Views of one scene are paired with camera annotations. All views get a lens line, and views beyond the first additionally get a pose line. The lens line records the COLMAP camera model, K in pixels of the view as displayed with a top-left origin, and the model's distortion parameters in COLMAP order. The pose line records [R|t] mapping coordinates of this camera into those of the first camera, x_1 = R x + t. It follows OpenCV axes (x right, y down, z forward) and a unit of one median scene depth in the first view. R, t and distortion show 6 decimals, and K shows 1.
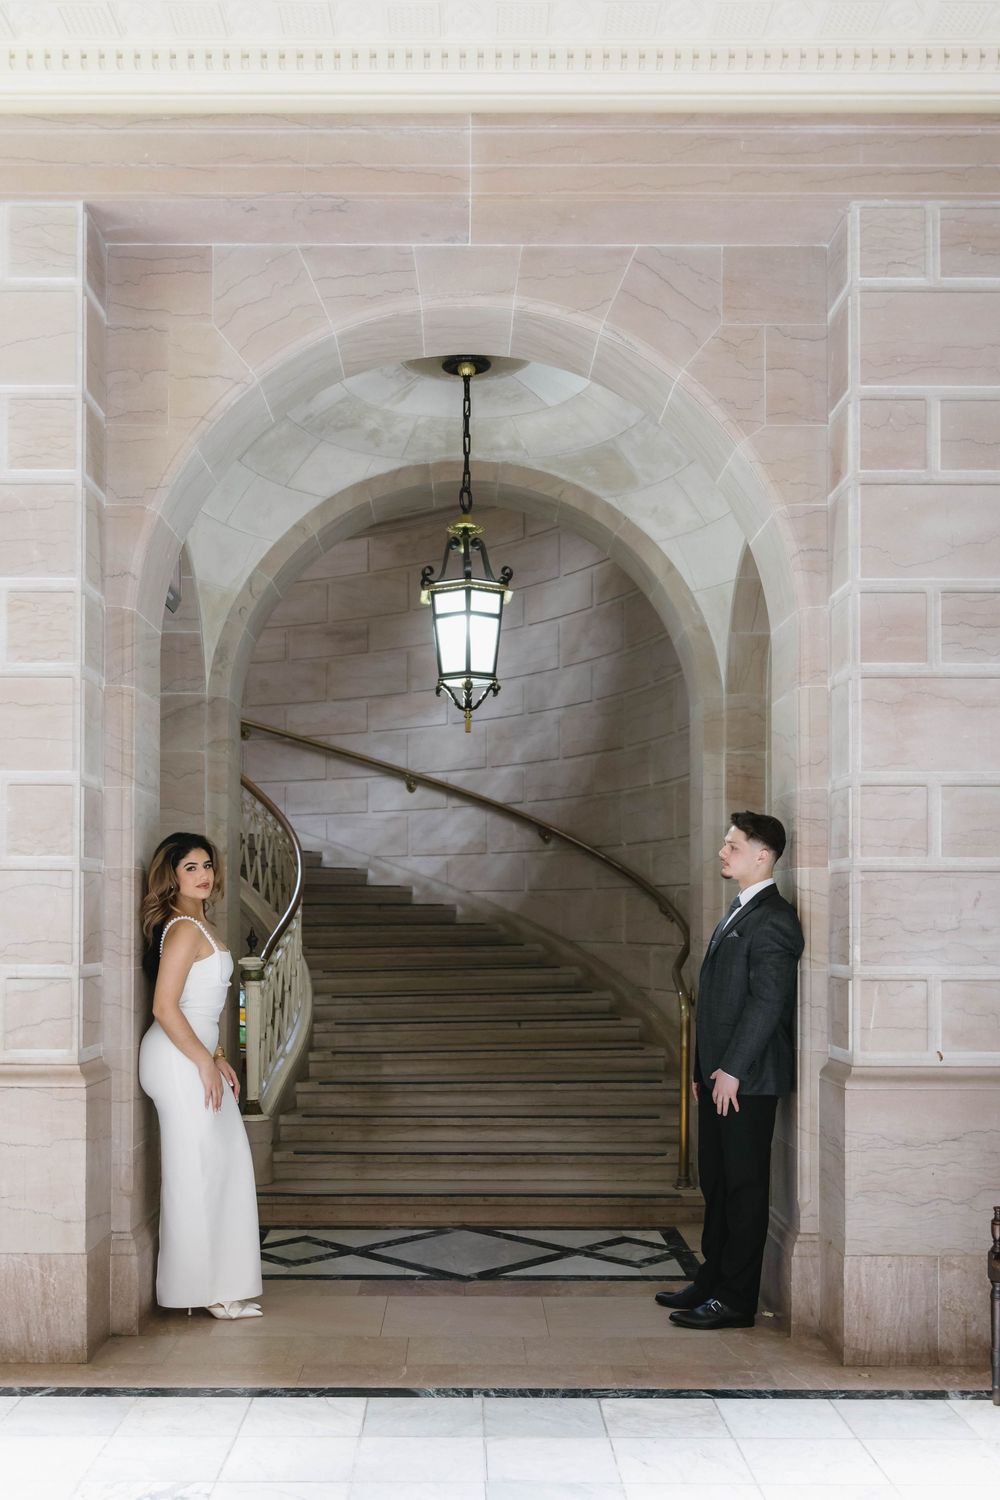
lens RADIAL K [[1699.2, 0, 483.9], [0, 1699.2, 828.5], [0, 0, 1]] dist [-0.019457, 0.000000]
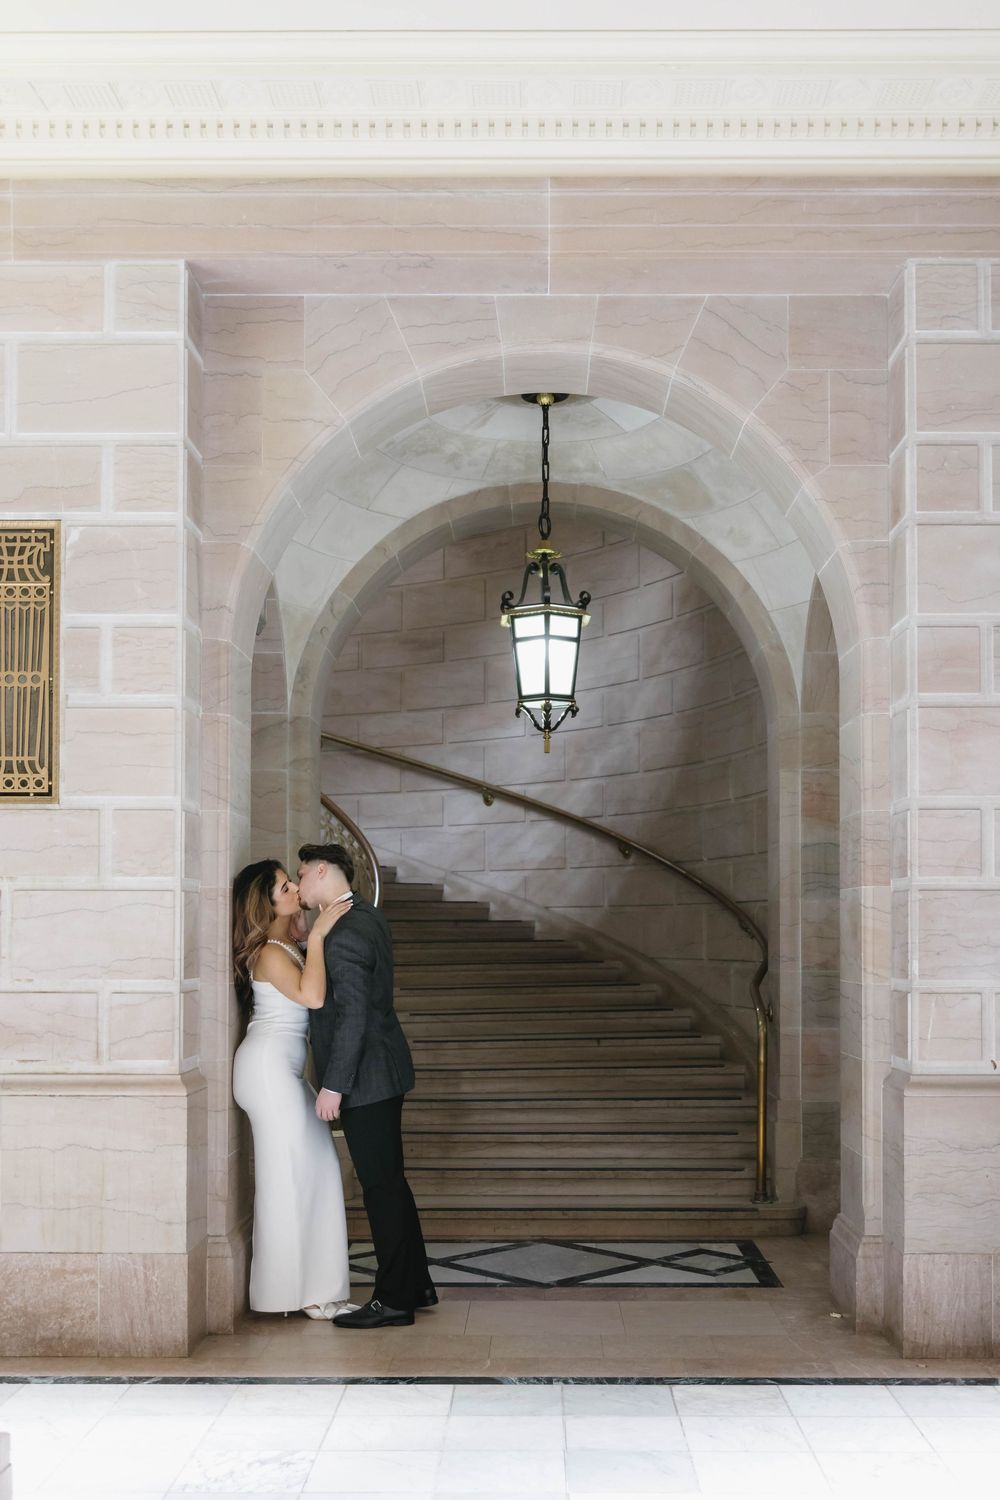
lens RADIAL K [[1949.4, 0, 575.3], [0, 1949.4, 779.8], [0, 0, 1]] dist [-0.028353, 0.000000]
pose [[0.999979, -0.001211, 0.006340, 0.000330], [0.001376, 0.999658, -0.026130, -0.011544], [-0.006306, 0.026138, 0.999638, -0.204643]]
